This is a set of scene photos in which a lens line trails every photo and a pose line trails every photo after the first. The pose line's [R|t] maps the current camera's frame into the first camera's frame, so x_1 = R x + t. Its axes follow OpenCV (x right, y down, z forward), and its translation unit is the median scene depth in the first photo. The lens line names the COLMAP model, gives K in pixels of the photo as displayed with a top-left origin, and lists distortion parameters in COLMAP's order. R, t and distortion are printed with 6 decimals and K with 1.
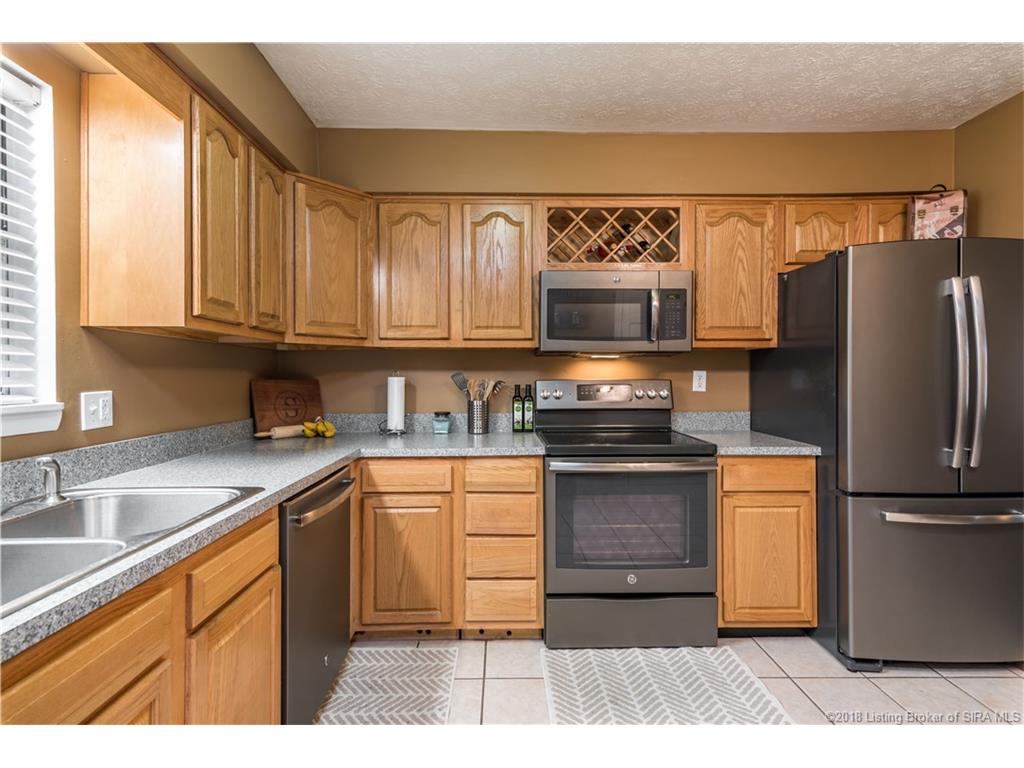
lens RADIAL K [[495.3, 0, 506.0], [0, 495.3, 381.6], [0, 0, 1]] dist [0.020917, 0.000339]
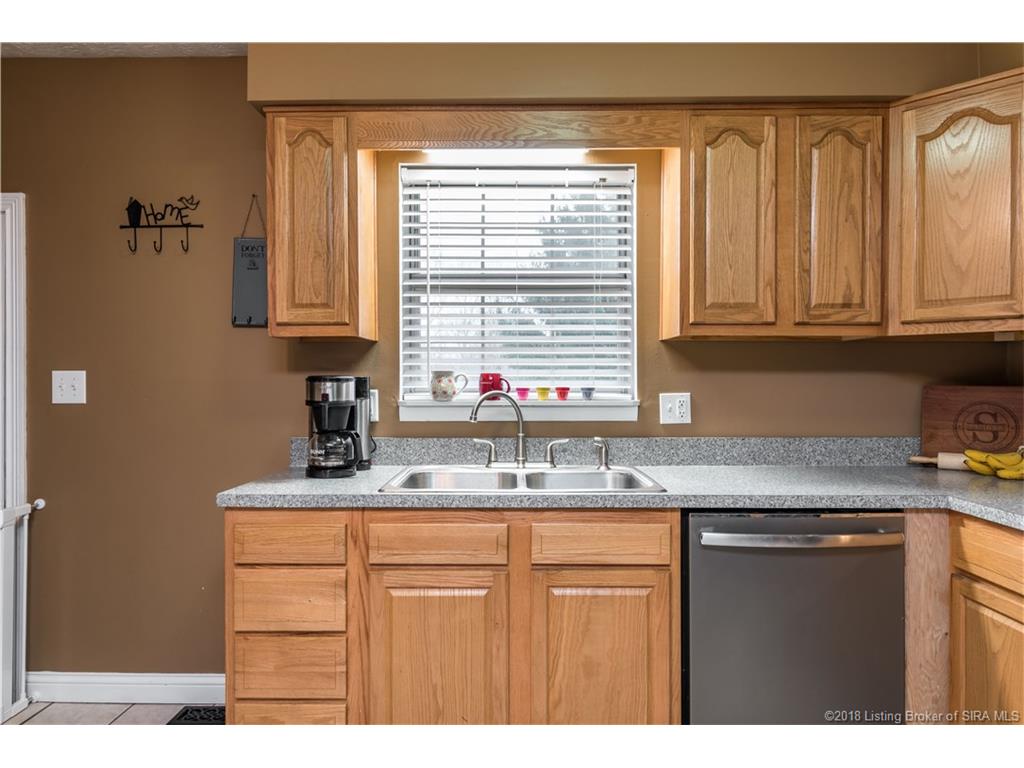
lens RADIAL K [[672.2, 0, 512.0], [0, 672.2, 384.0], [0, 0, 1]] dist [0.006881, 0.001614]
pose [[-0.010379, 0.009949, -0.999897, 0.569585], [-0.011800, 0.999880, 0.010071, -0.009465], [0.999877, 0.011904, -0.010260, 0.447006]]
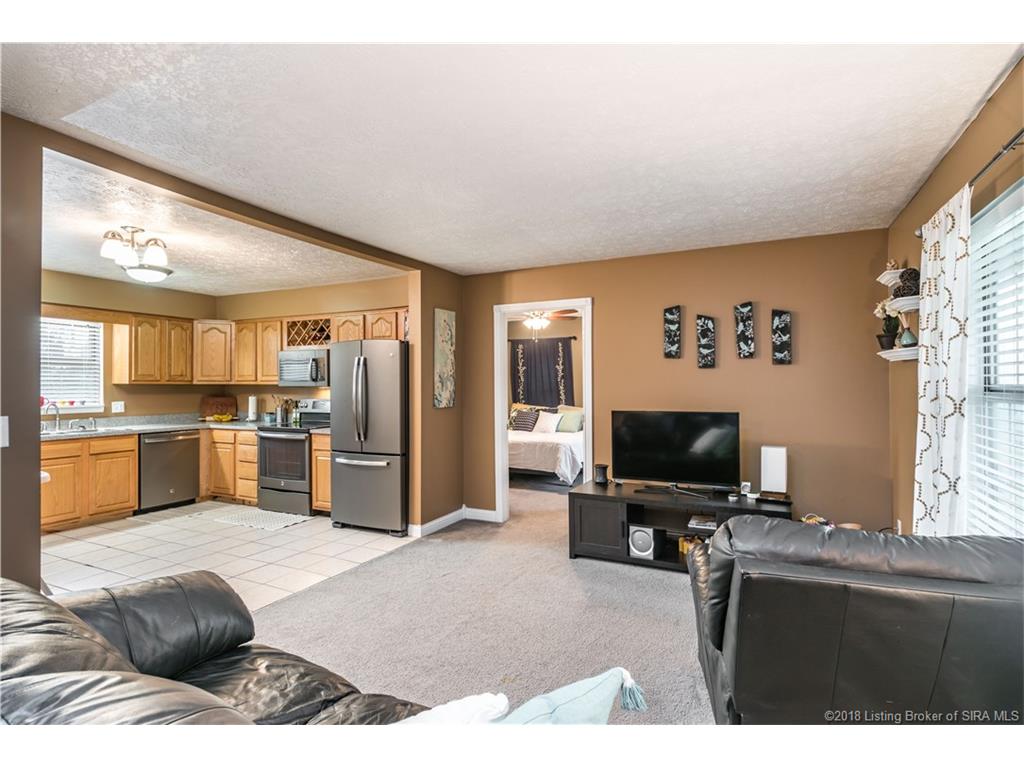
lens RADIAL K [[513.9, 0, 512.4], [0, 513.9, 379.8], [0, 0, 1]] dist [0.002879, 0.000095]
pose [[0.896455, -0.005632, -0.443099, 2.313805], [-0.004648, 0.999745, -0.022111, -0.047900], [0.443110, 0.021881, 0.896200, -0.716808]]
